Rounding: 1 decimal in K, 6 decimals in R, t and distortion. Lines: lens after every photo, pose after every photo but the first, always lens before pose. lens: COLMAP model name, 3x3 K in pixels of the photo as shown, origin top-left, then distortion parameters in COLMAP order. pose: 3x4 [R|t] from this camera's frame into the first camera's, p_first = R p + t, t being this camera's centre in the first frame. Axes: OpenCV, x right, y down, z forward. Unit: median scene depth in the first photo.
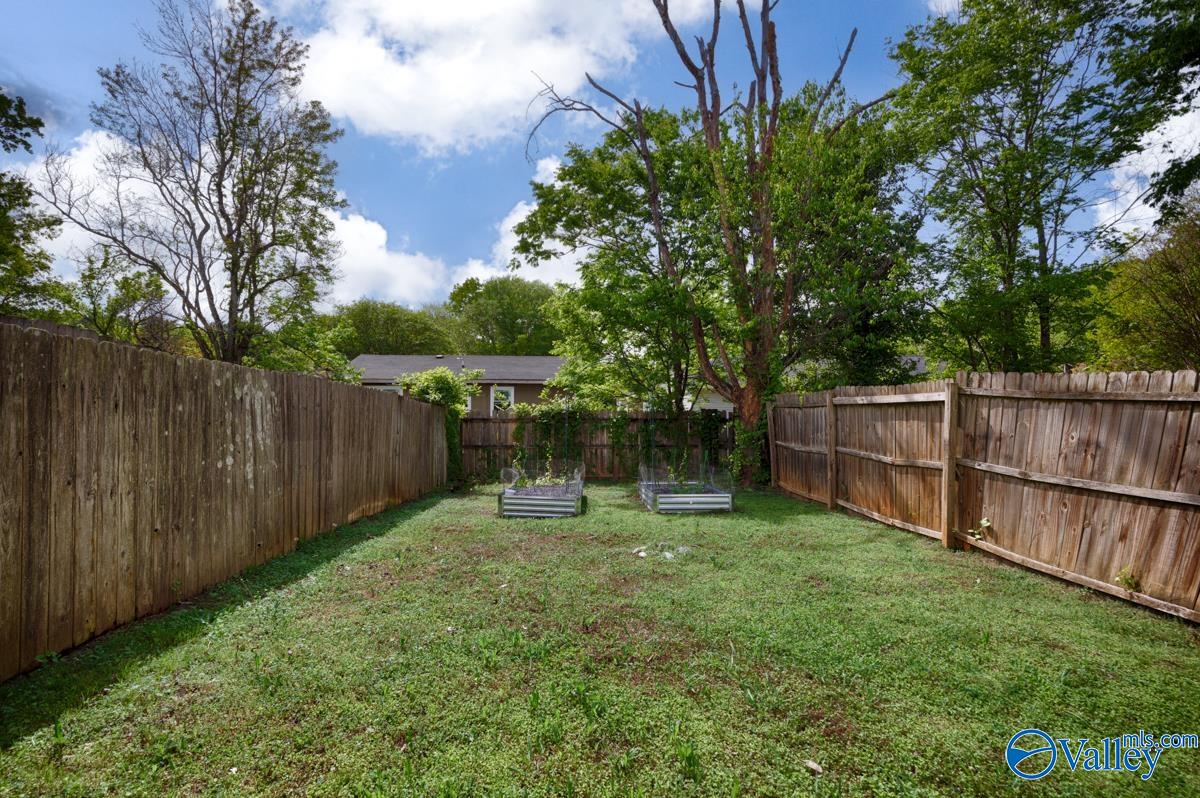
lens RADIAL K [[564.8, 0, 600.4], [0, 564.8, 381.7], [0, 0, 1]] dist [-0.003947, -0.000852]
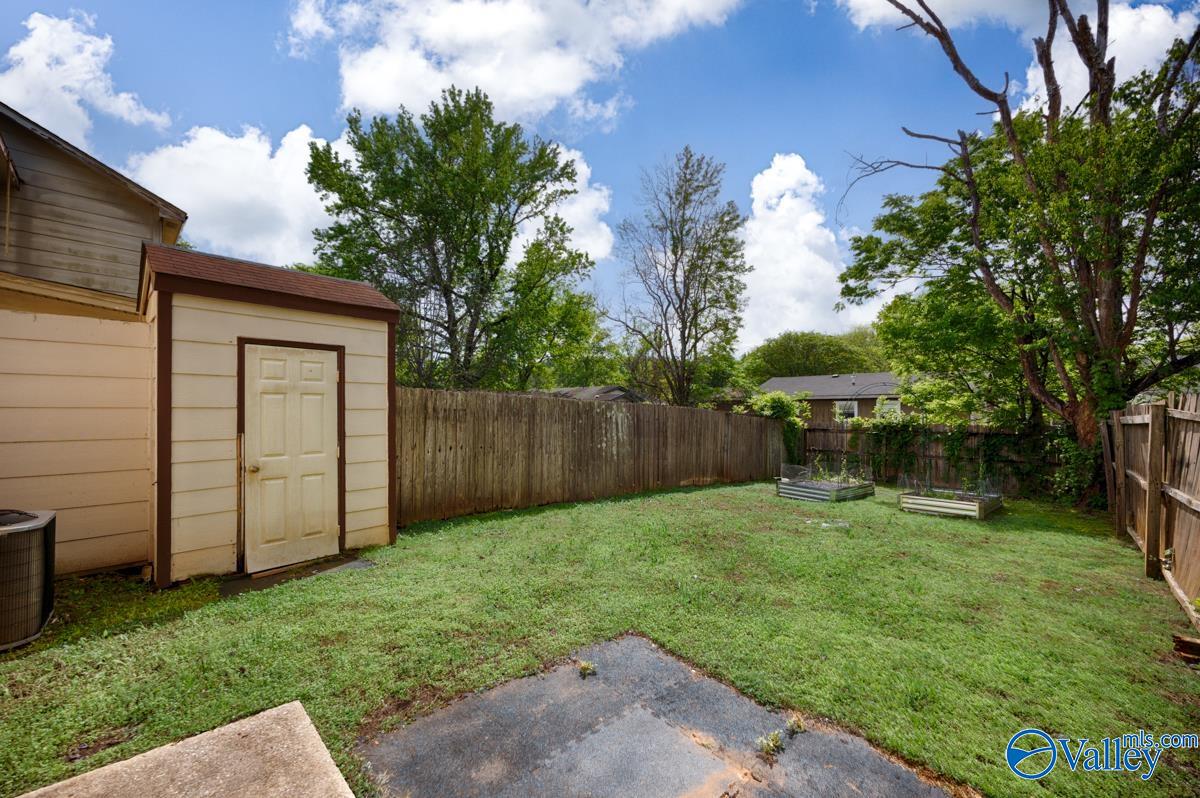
lens RADIAL K [[461.2, 0, 607.9], [0, 461.2, 395.3], [0, 0, 1]] dist [-0.001363, -0.000012]
pose [[0.704886, -0.024247, -0.708907, 0.188235], [0.022763, 0.999674, -0.011558, -0.010144], [0.708956, -0.007989, 0.705208, -0.080441]]
